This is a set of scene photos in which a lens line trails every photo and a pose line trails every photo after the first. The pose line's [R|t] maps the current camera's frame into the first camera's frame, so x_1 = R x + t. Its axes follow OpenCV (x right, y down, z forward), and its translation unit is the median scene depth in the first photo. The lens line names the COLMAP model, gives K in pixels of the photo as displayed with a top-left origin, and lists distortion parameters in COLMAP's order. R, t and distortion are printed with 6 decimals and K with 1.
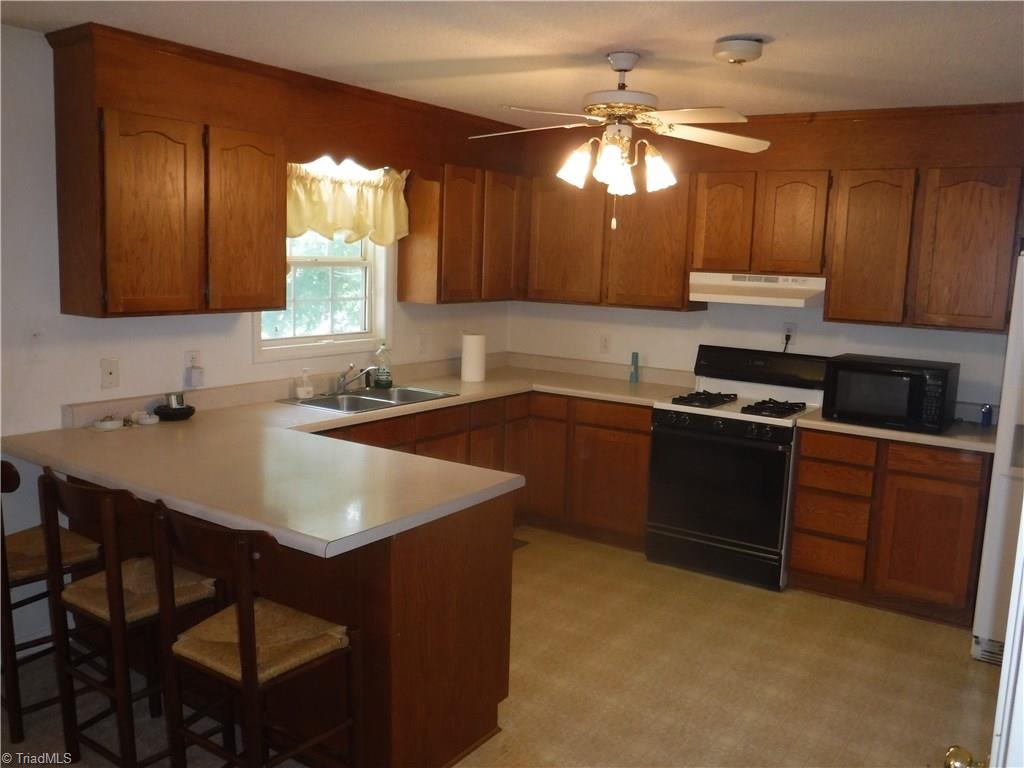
lens RADIAL K [[881.7, 0, 511.1], [0, 881.7, 384.6], [0, 0, 1]] dist [-0.018361, -0.003574]
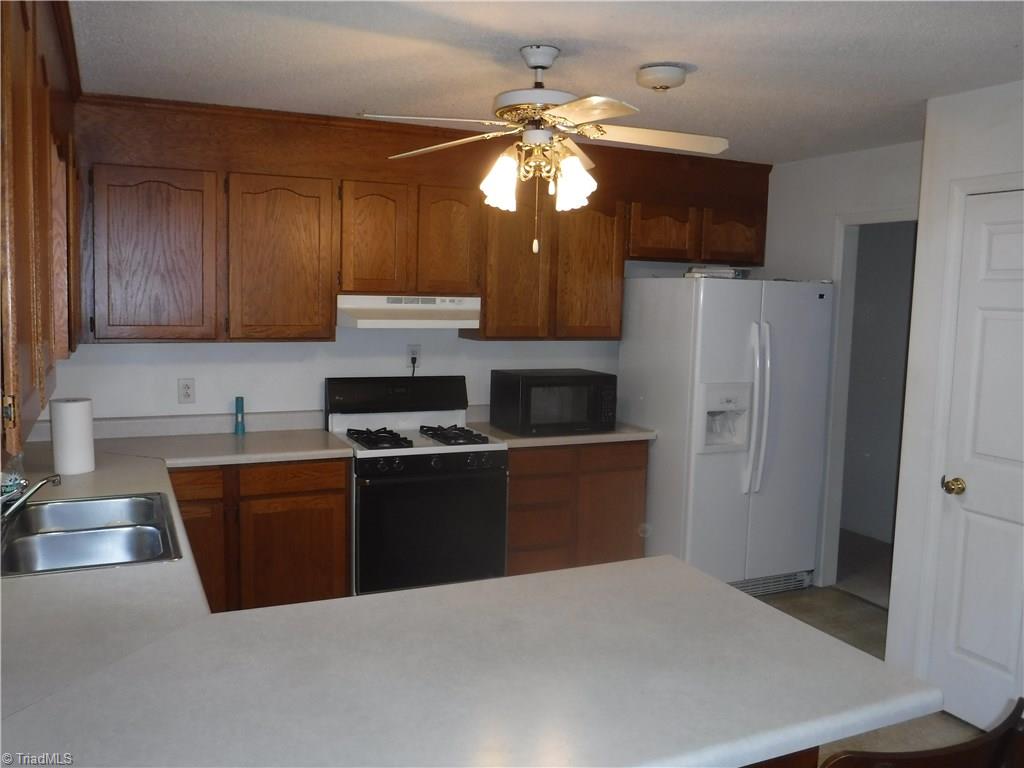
lens RADIAL K [[881.7, 0, 511.6], [0, 881.7, 383.7], [0, 0, 1]] dist [-0.018361, -0.003574]
pose [[0.515565, -0.115176, 0.849074, -0.458040], [0.118292, 0.991004, 0.062601, -0.078086], [-0.848646, 0.068164, 0.524551, 0.424944]]
